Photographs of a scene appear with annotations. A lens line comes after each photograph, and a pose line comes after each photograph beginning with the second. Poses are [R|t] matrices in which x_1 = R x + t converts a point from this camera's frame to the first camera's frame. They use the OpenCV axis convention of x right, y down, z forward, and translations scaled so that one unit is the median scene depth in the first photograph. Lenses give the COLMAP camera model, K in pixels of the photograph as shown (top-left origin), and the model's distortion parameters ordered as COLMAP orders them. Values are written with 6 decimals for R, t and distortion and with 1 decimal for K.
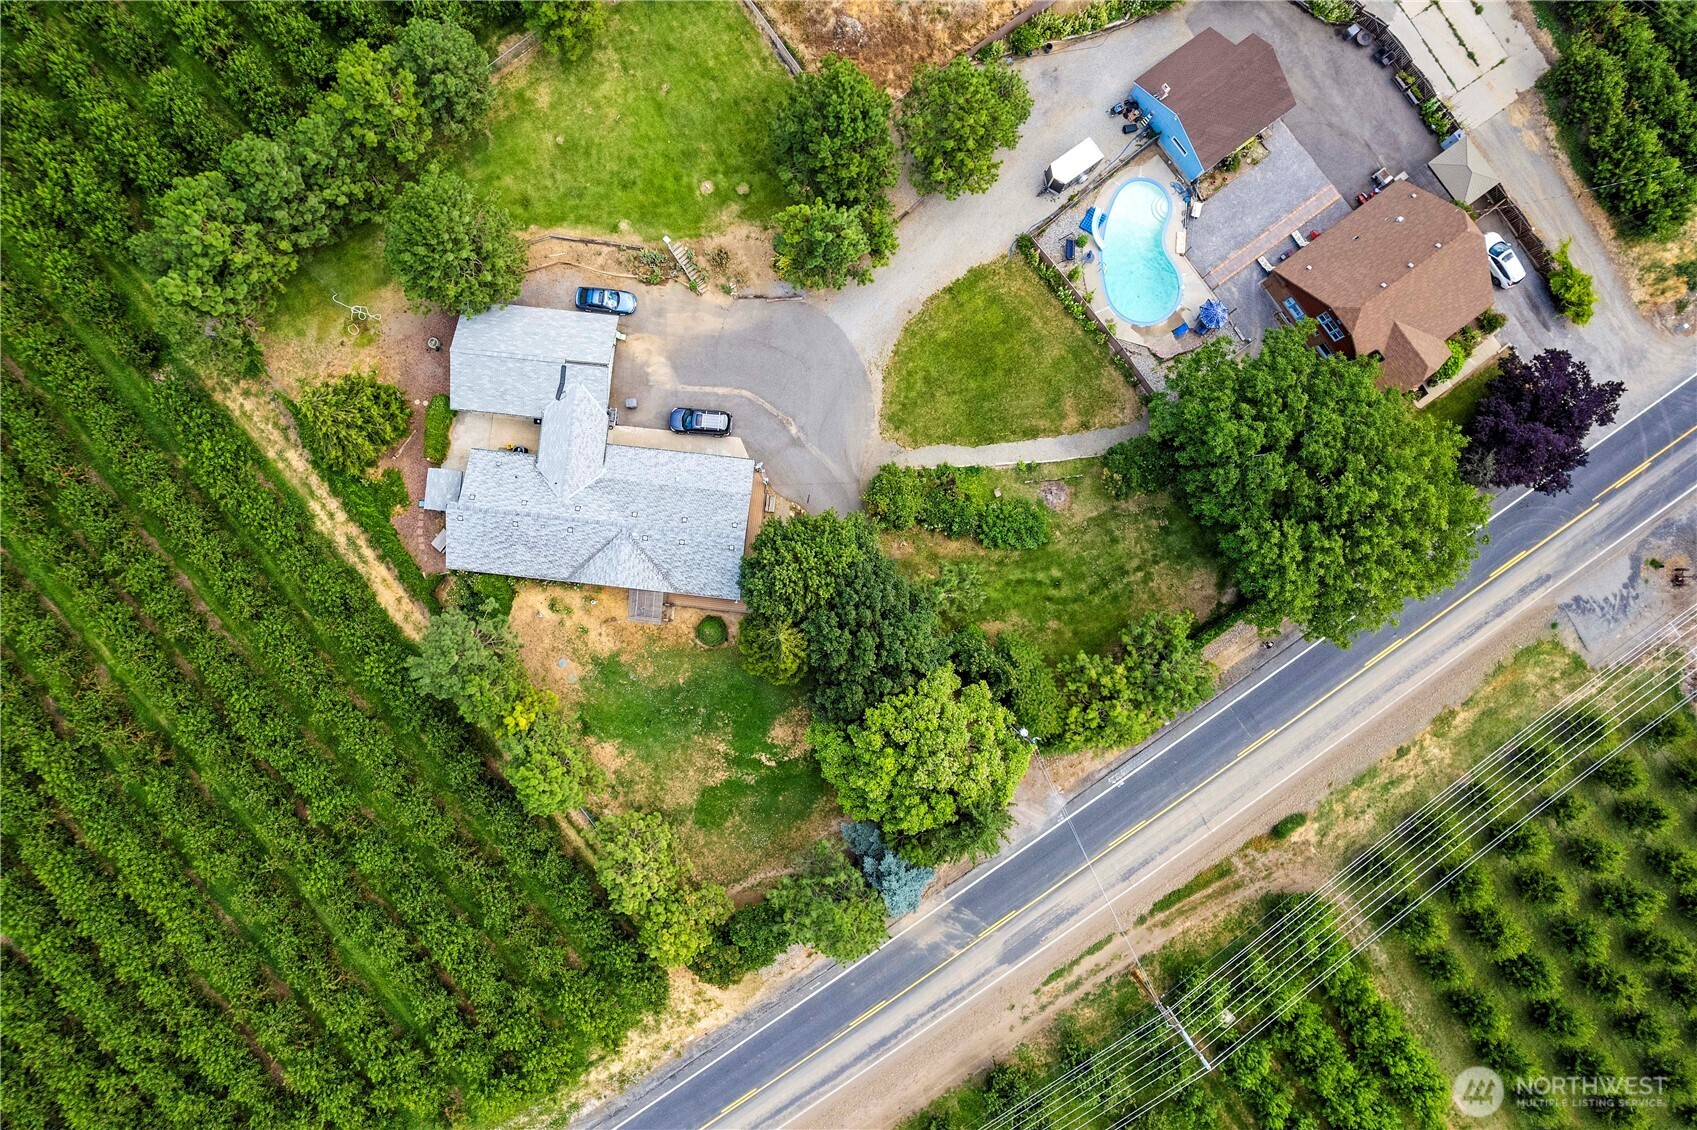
lens RADIAL K [[1085.4, 0, 843.1], [0, 1085.4, 575.8], [0, 0, 1]] dist [-0.081408, 0.075103]
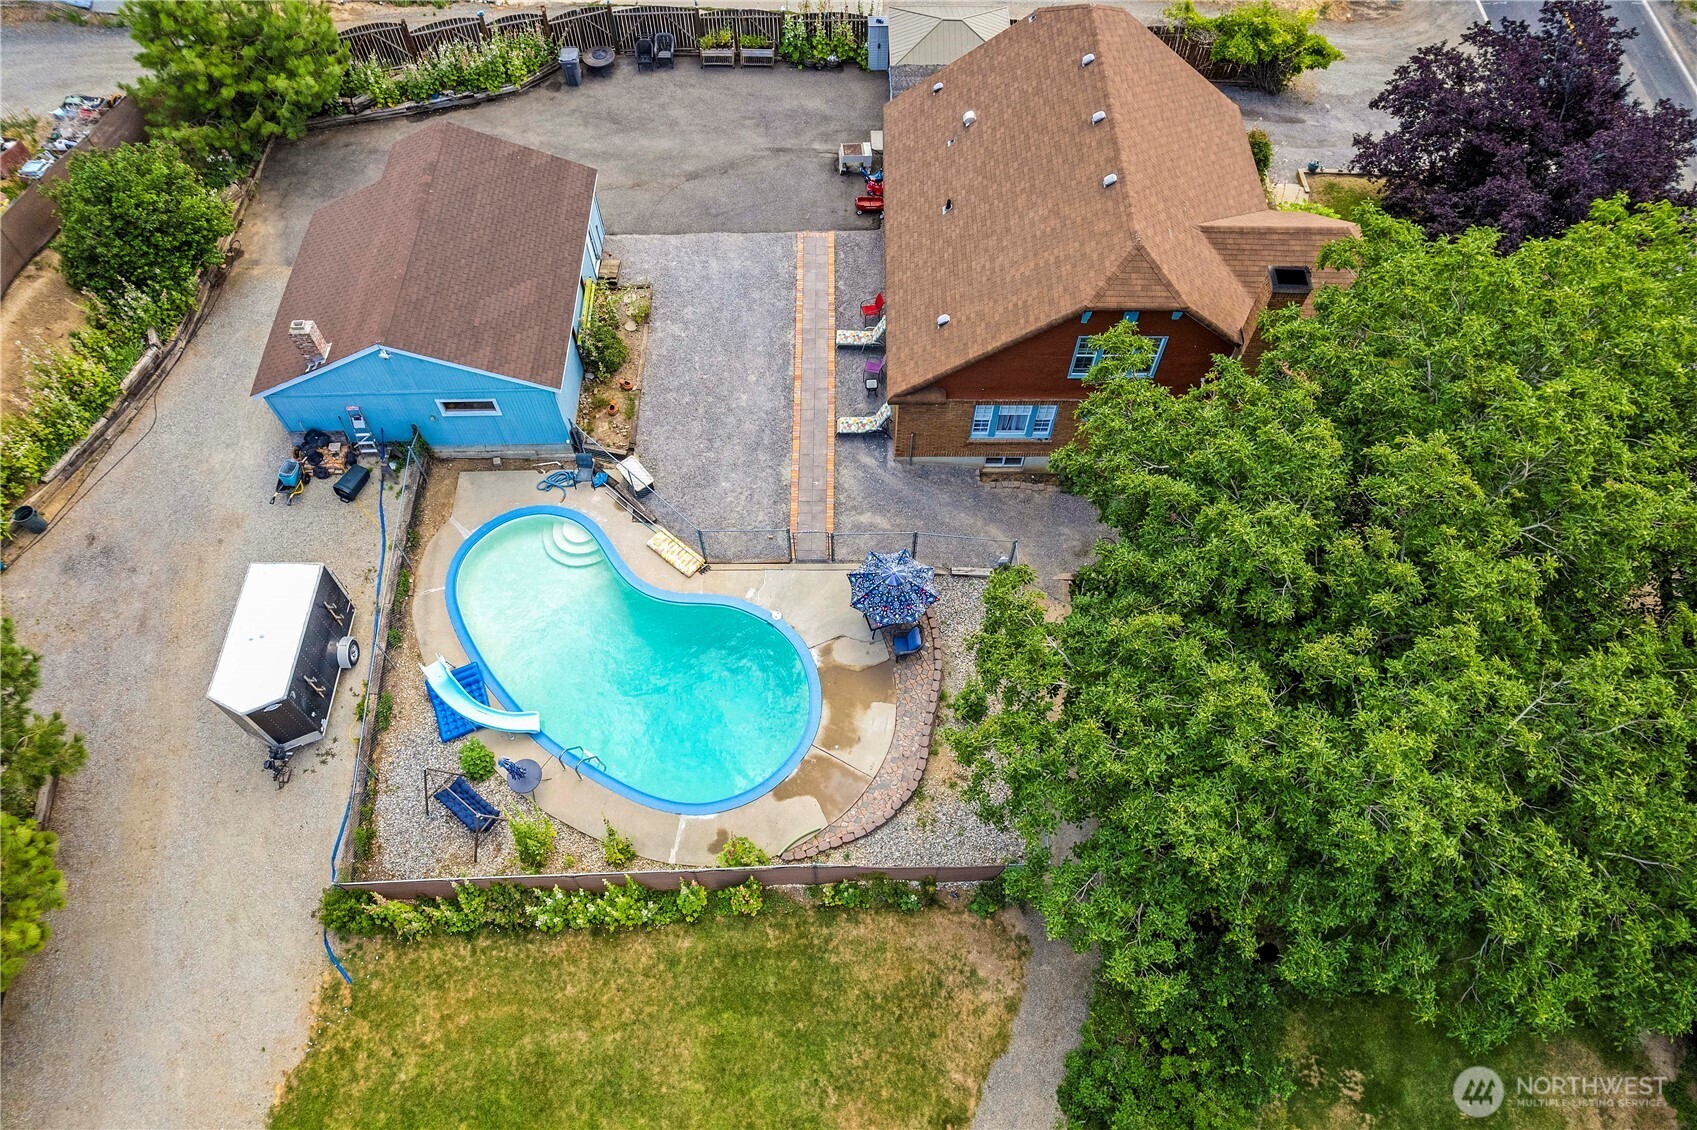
lens RADIAL K [[1085.4, 0, 843.1], [0, 1085.4, 575.8], [0, 0, 1]] dist [-0.081408, 0.075103]
pose [[0.589703, -0.708461, 0.387729, 0.200969], [0.807456, 0.526879, -0.265355, -0.163716], [-0.016293, 0.469555, 0.882753, 0.680464]]
